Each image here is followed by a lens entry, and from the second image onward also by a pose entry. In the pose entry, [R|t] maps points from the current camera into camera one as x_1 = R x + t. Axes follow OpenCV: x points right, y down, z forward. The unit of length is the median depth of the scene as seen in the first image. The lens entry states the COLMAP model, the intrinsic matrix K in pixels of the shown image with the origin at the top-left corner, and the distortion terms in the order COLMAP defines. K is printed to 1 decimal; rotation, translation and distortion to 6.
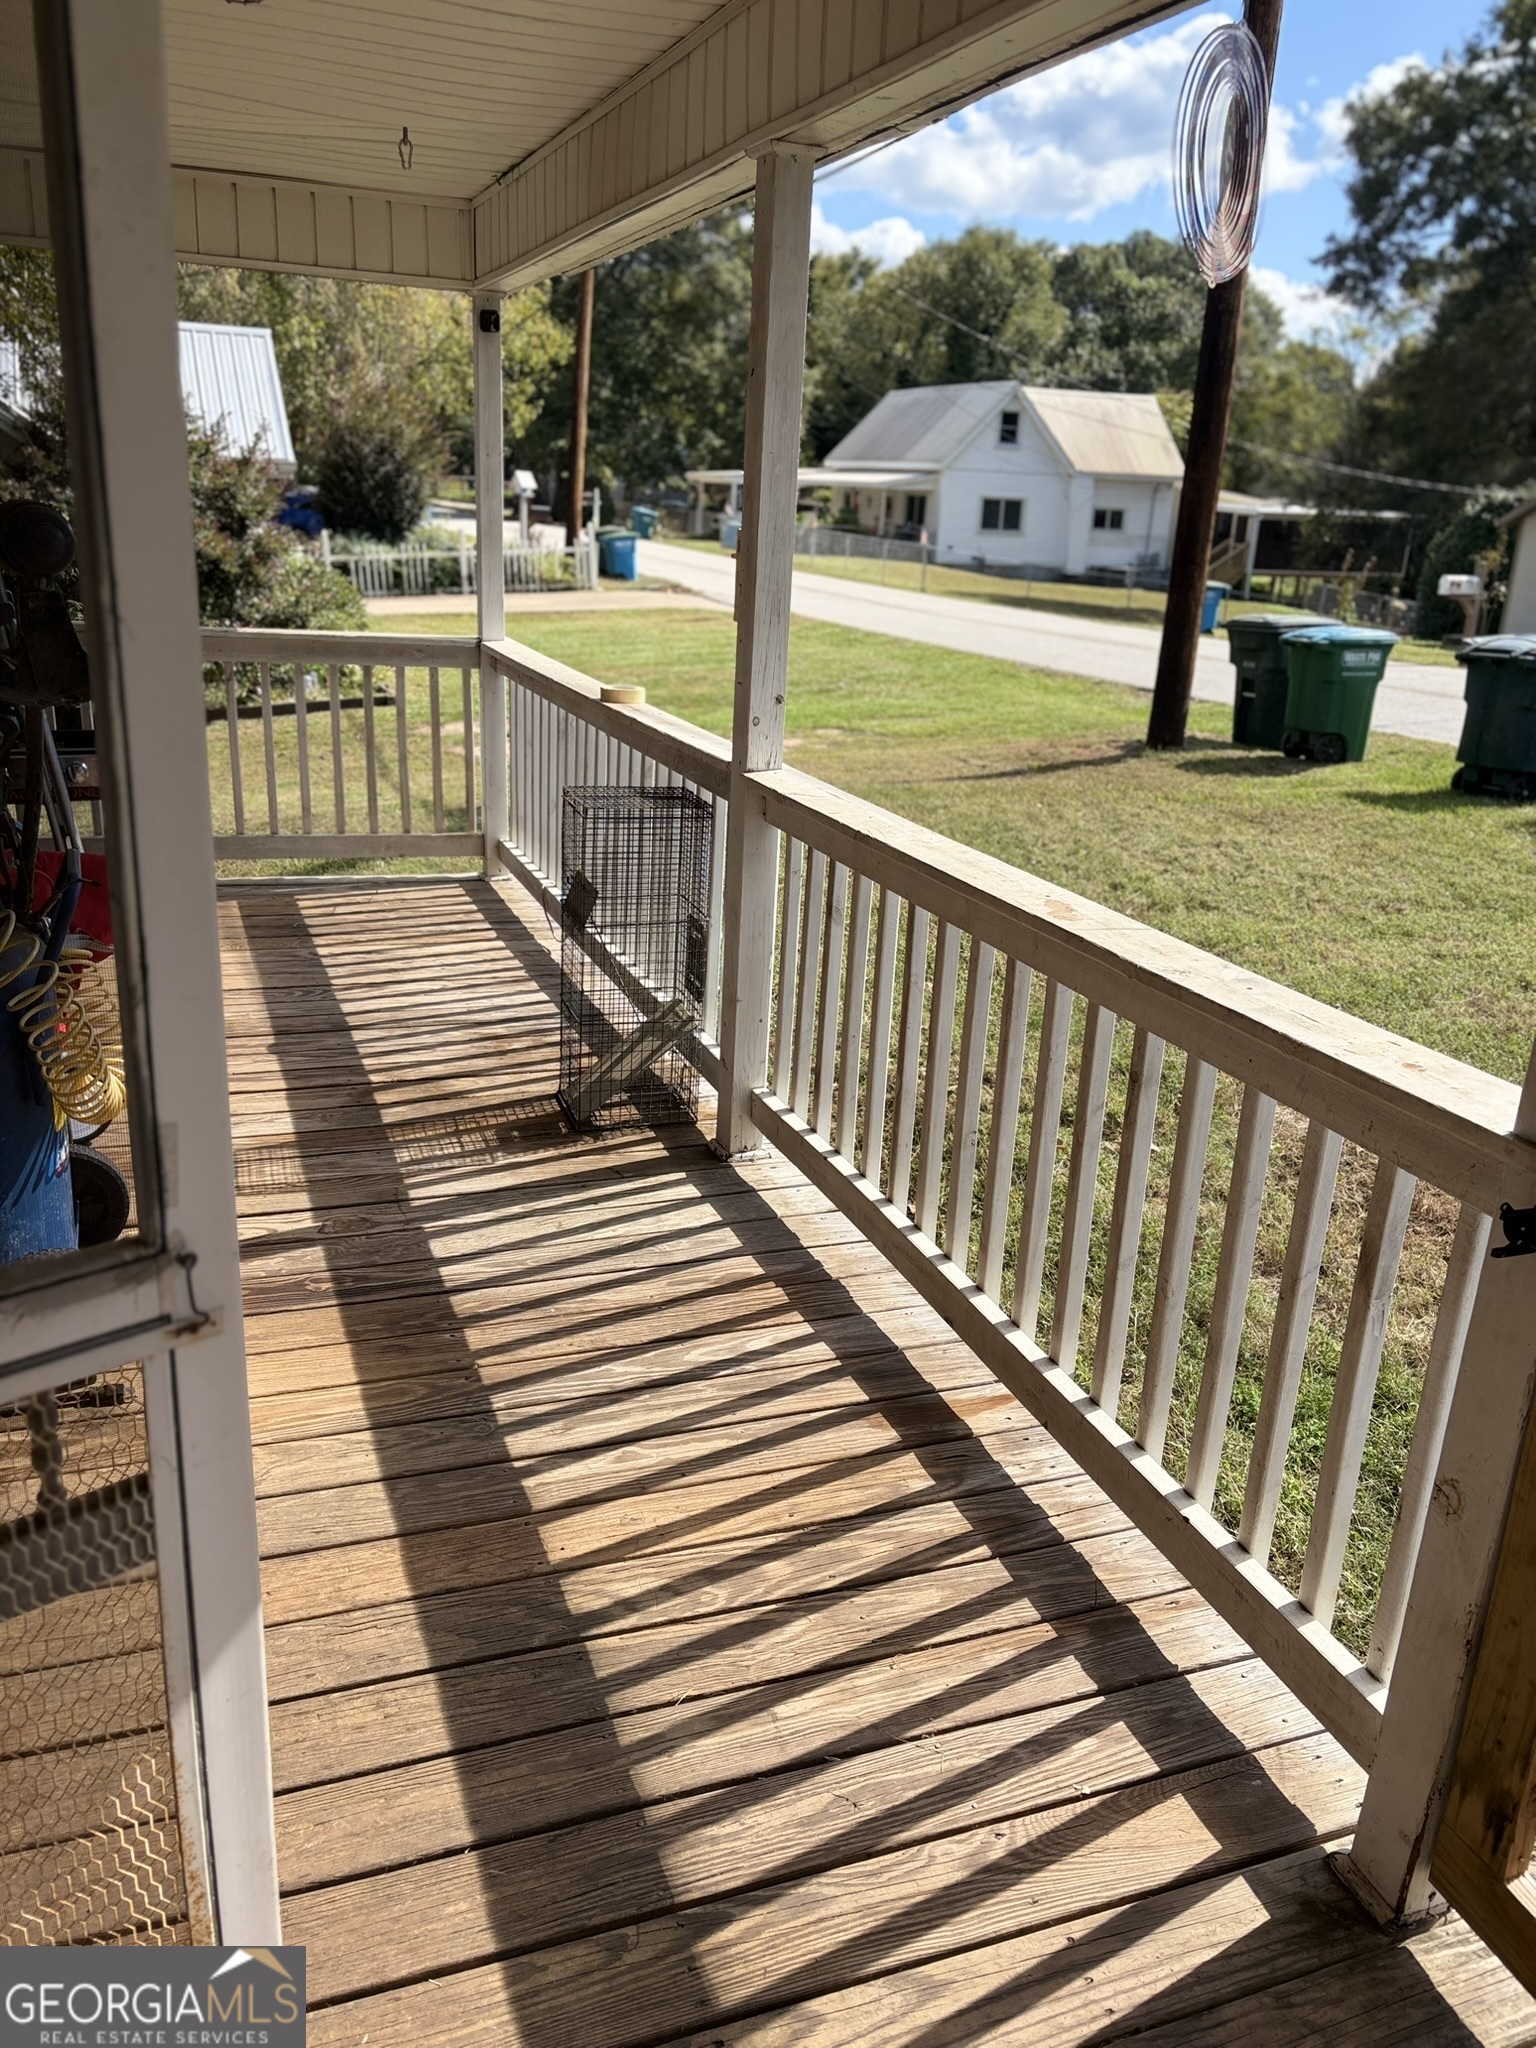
lens RADIAL K [[1572.2, 0, 768.0], [0, 1572.2, 1024.0], [0, 0, 1]] dist [0.038650, -0.006695]
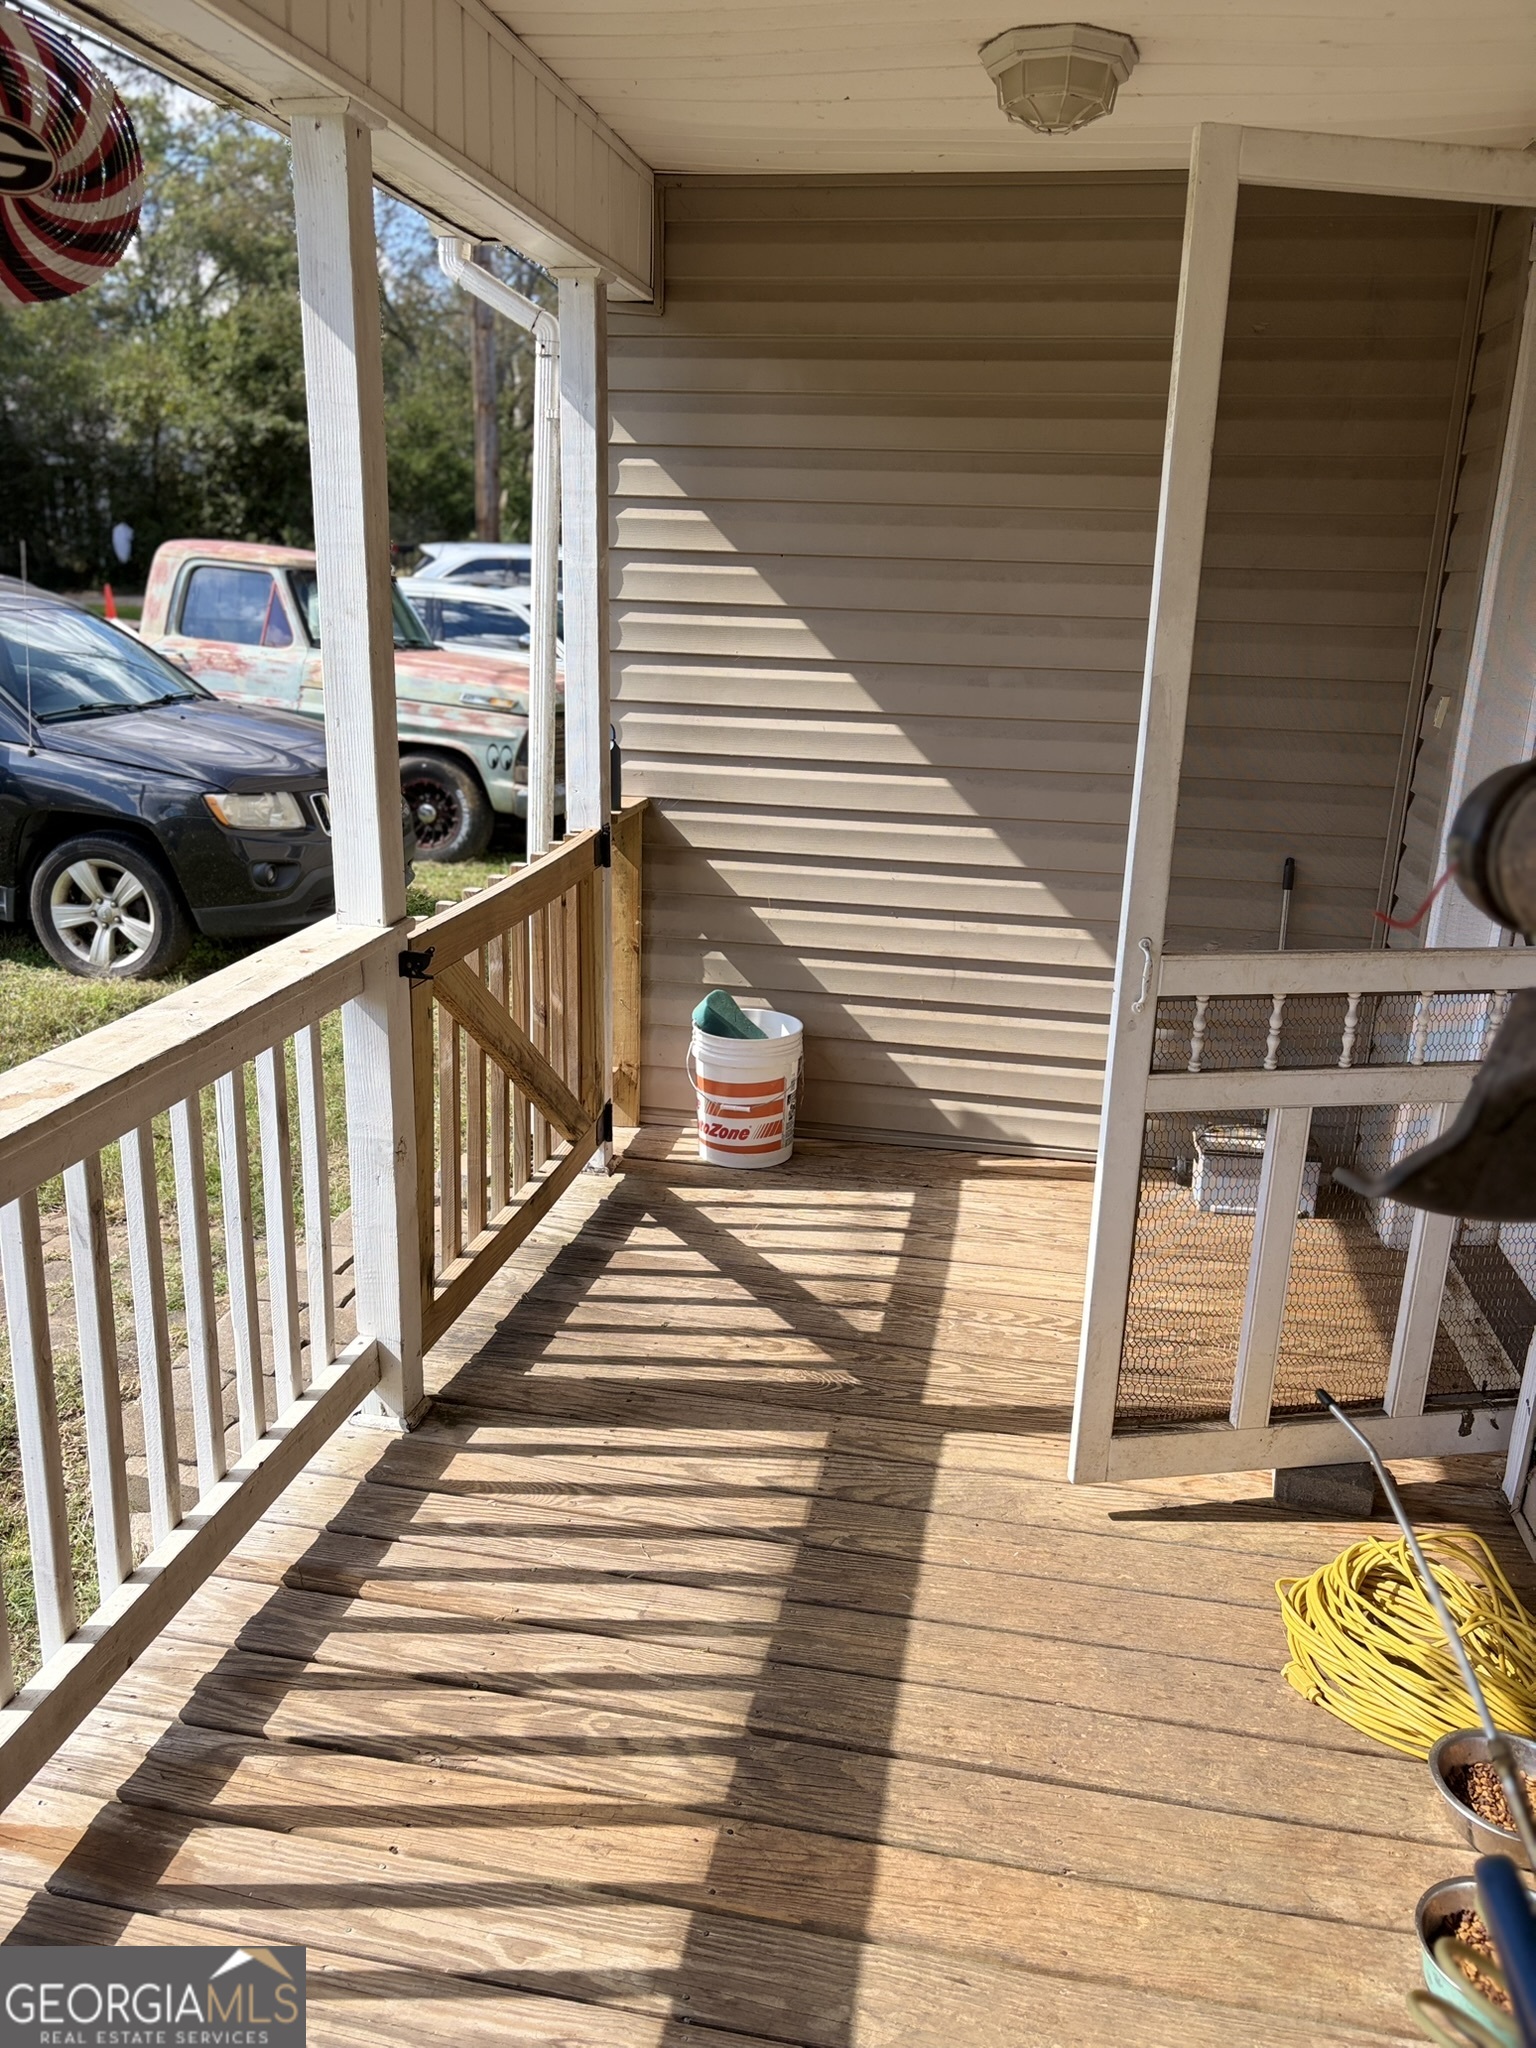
lens RADIAL K [[1572.2, 0, 768.0], [0, 1572.2, 1024.0], [0, 0, 1]] dist [0.038650, -0.006695]
pose [[-0.848846, -0.222688, 0.479448, -0.514793], [0.092197, 0.830684, 0.549058, -0.531496], [-0.520539, 0.510269, -0.684591, 1.463411]]
